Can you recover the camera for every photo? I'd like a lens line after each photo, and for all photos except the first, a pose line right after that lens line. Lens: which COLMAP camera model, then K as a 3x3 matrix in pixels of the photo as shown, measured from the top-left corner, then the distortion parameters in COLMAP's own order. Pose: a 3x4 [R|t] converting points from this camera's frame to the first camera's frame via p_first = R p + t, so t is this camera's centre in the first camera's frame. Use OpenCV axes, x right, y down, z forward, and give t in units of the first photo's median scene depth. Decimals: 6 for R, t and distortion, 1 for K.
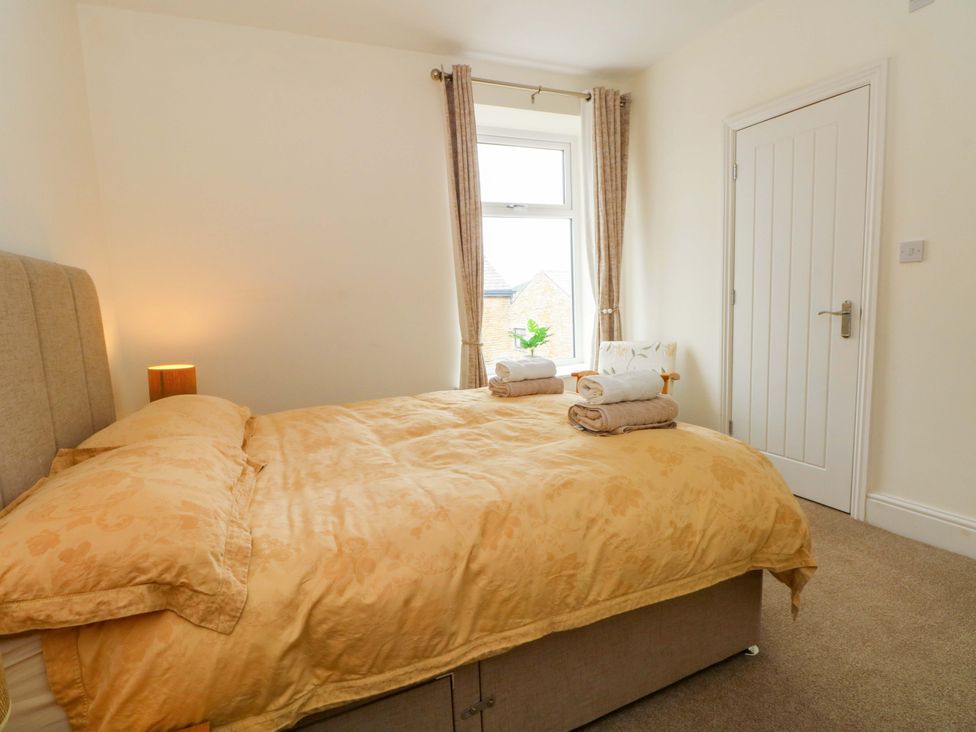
lens RADIAL K [[514.7, 0, 468.7], [0, 514.7, 366.3], [0, 0, 1]] dist [-0.013205, -0.004222]
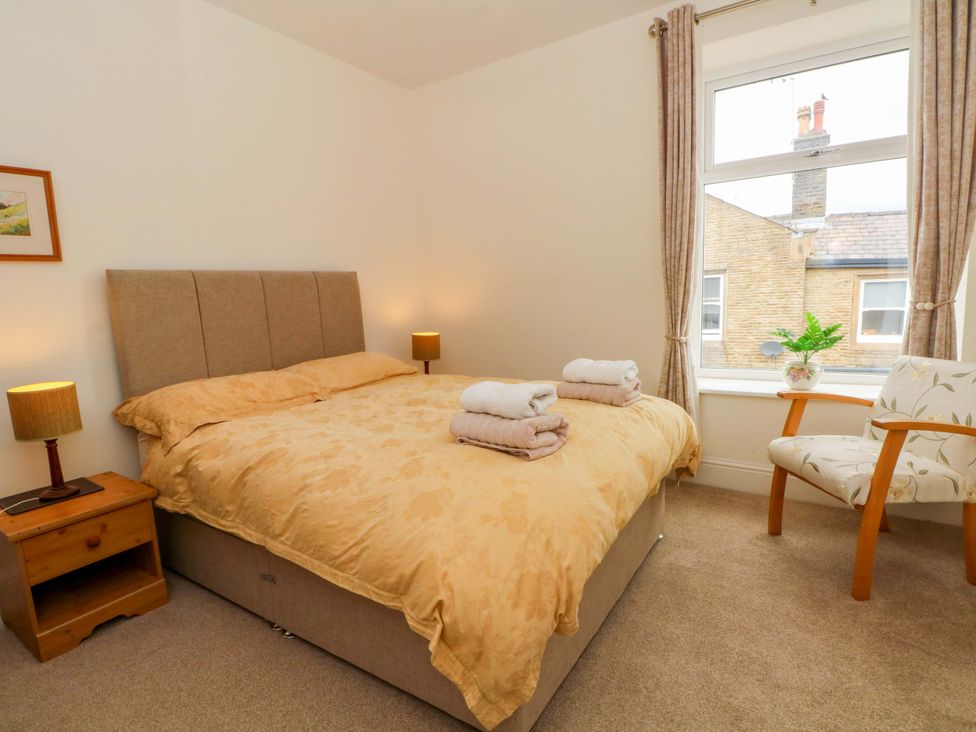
lens RADIAL K [[514.7, 0, 469.0], [0, 514.7, 366.5], [0, 0, 1]] dist [-0.013205, -0.004222]
pose [[0.526682, 0.141691, -0.838170, 1.041757], [-0.090632, 0.989750, 0.110364, -0.113734], [0.845217, 0.017838, 0.534126, 0.479229]]
